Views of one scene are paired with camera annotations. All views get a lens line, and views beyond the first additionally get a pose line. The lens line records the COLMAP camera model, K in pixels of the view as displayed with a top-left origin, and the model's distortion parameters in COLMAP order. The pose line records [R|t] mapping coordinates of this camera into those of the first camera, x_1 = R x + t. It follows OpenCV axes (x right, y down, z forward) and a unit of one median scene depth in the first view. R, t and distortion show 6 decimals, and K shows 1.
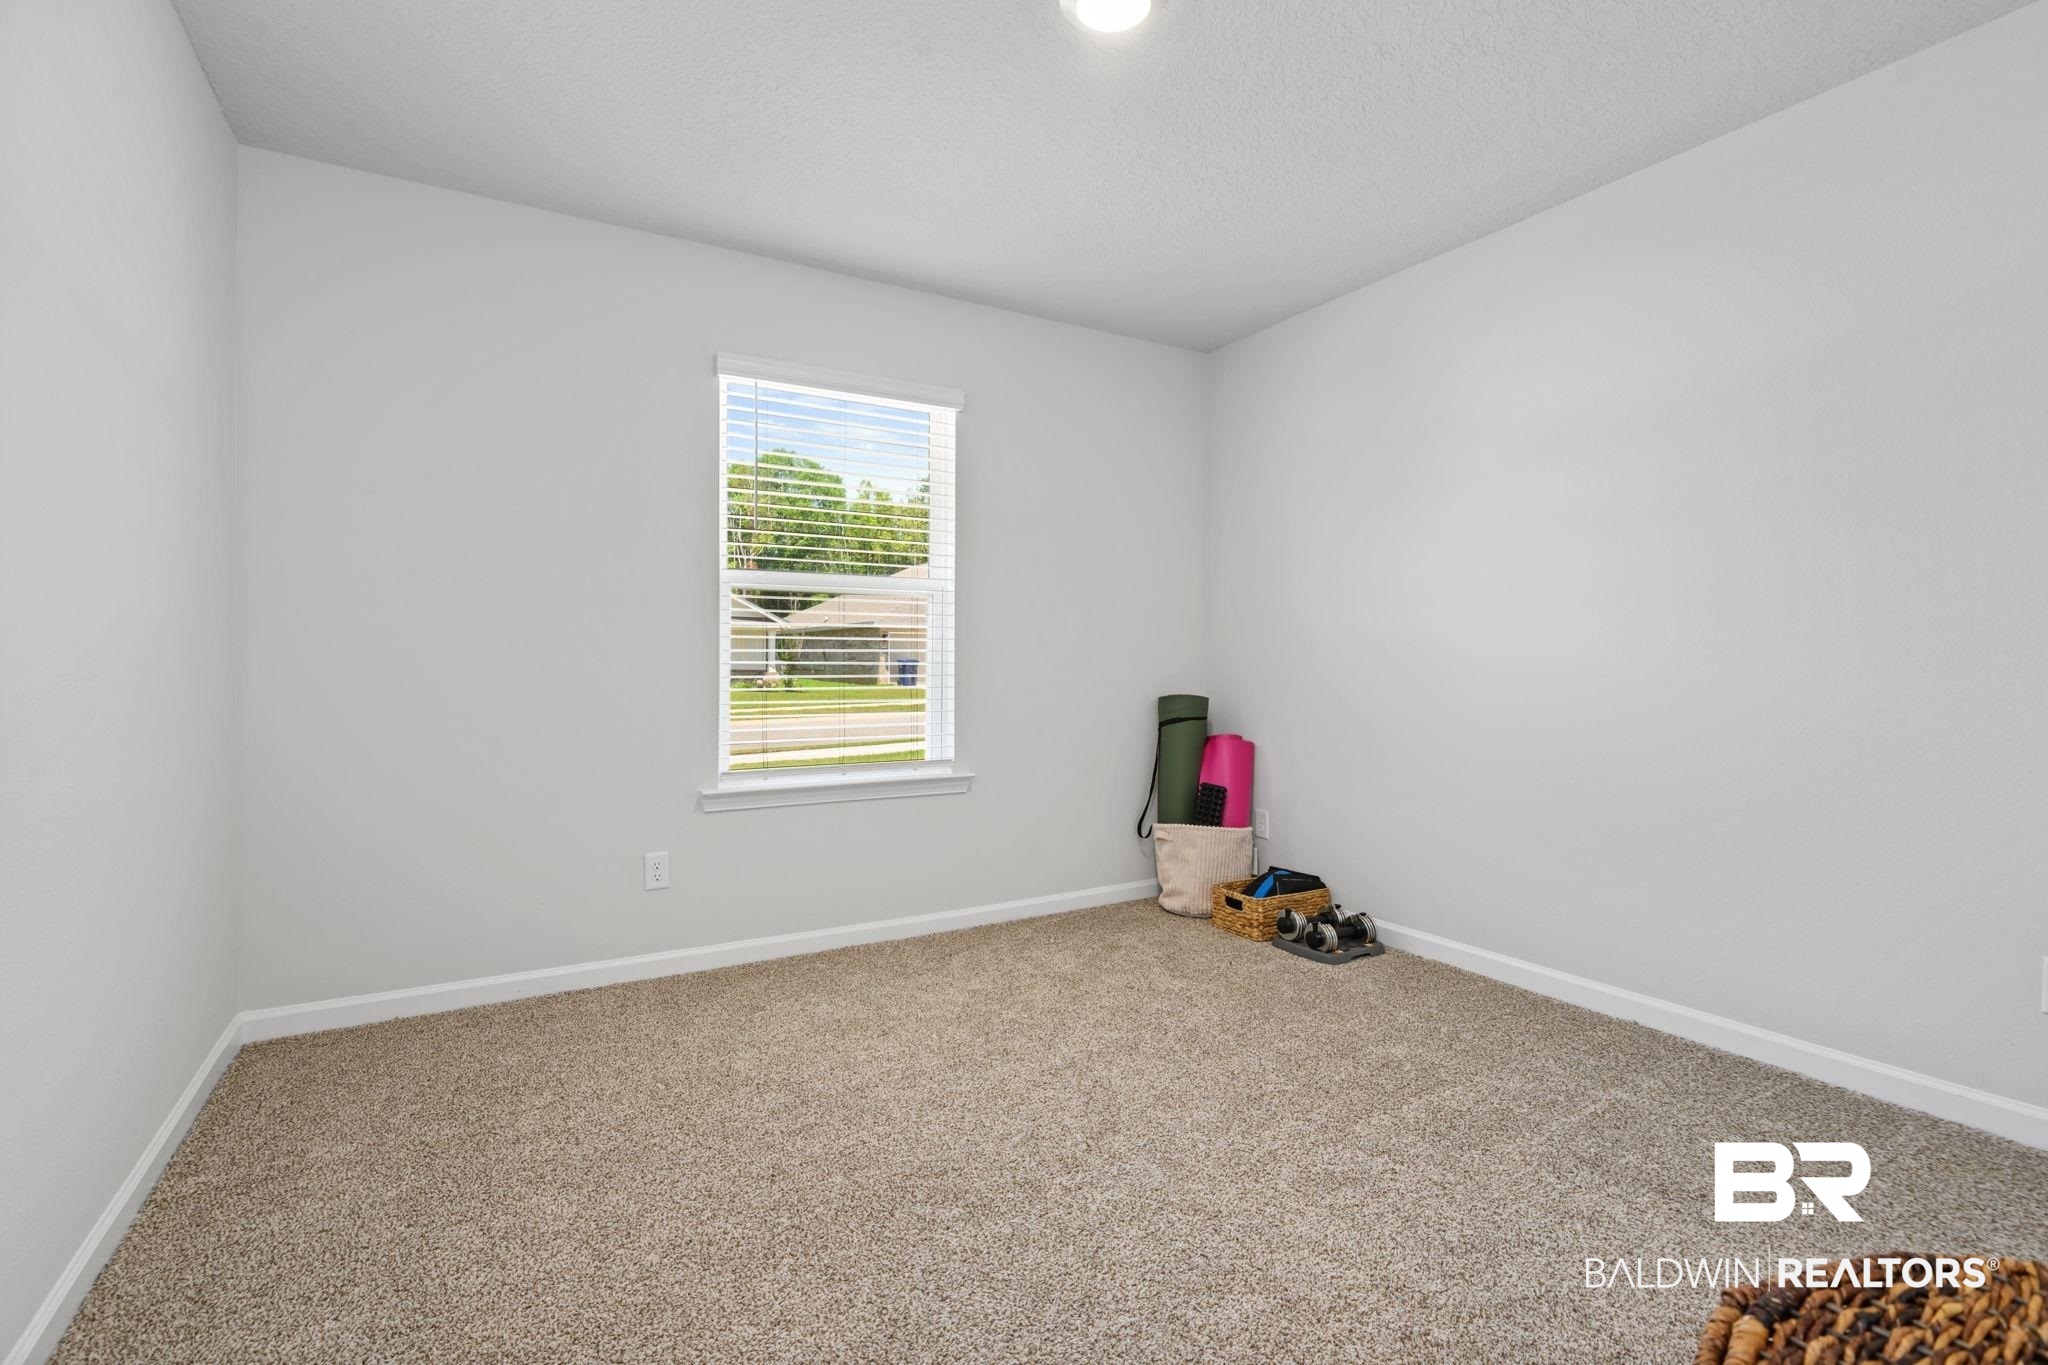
lens RADIAL K [[930.3, 0, 1031.7], [0, 930.3, 663.2], [0, 0, 1]] dist [-0.000181, -0.004461]
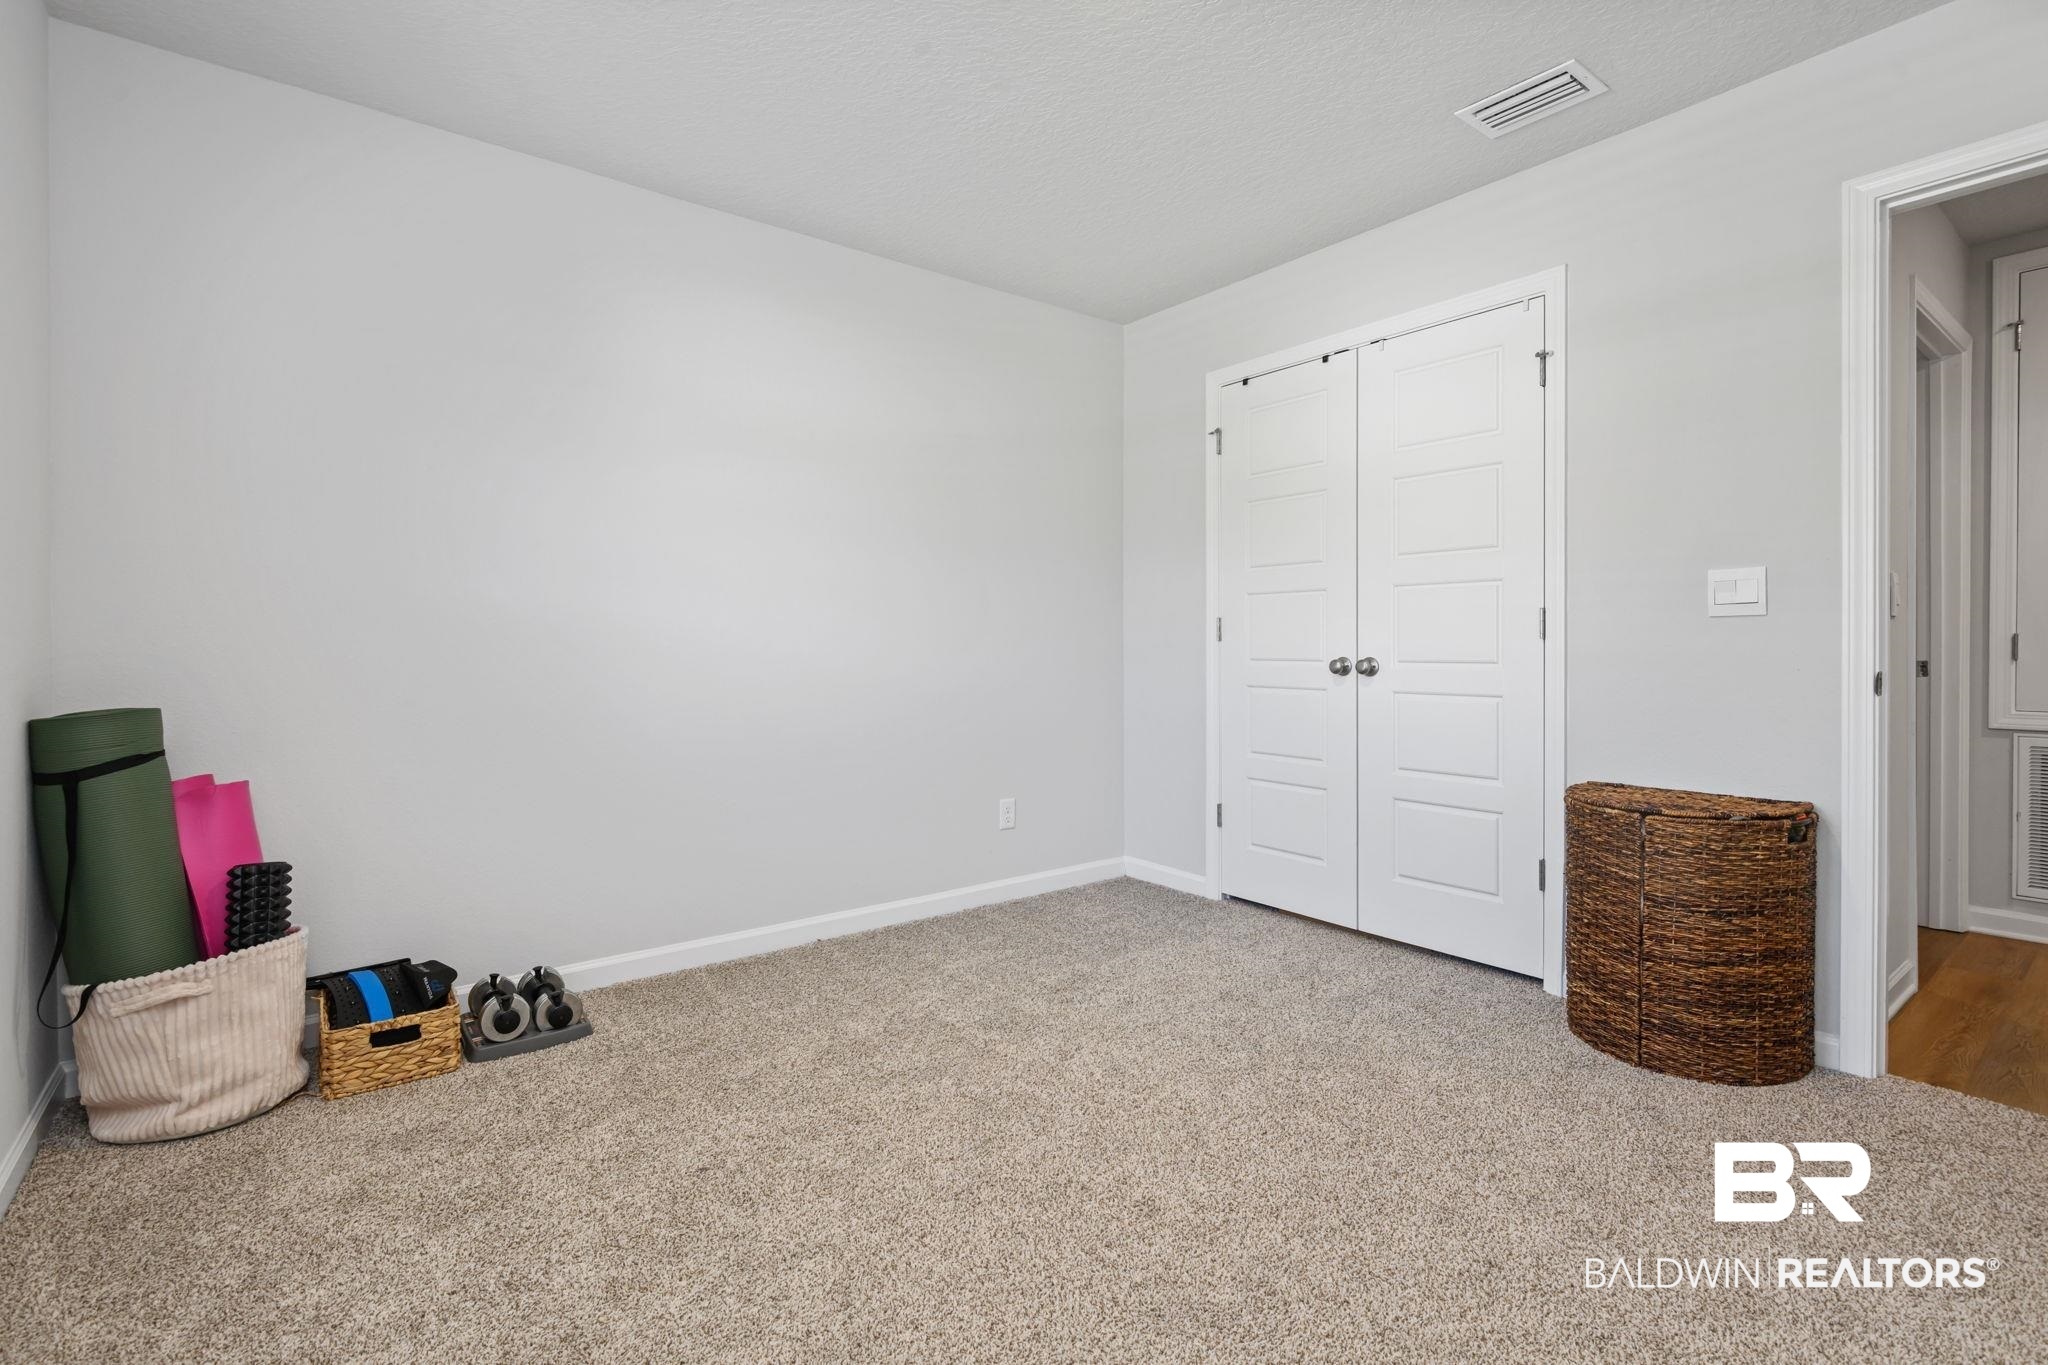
lens RADIAL K [[930.3, 0, 1031.7], [0, 930.3, 663.2], [0, 0, 1]] dist [-0.000181, -0.004461]
pose [[-0.128814, -0.020159, 0.991464, -0.445984], [0.001109, 0.999790, 0.020473, -0.000421], [-0.991668, 0.003737, -0.128765, 0.669987]]
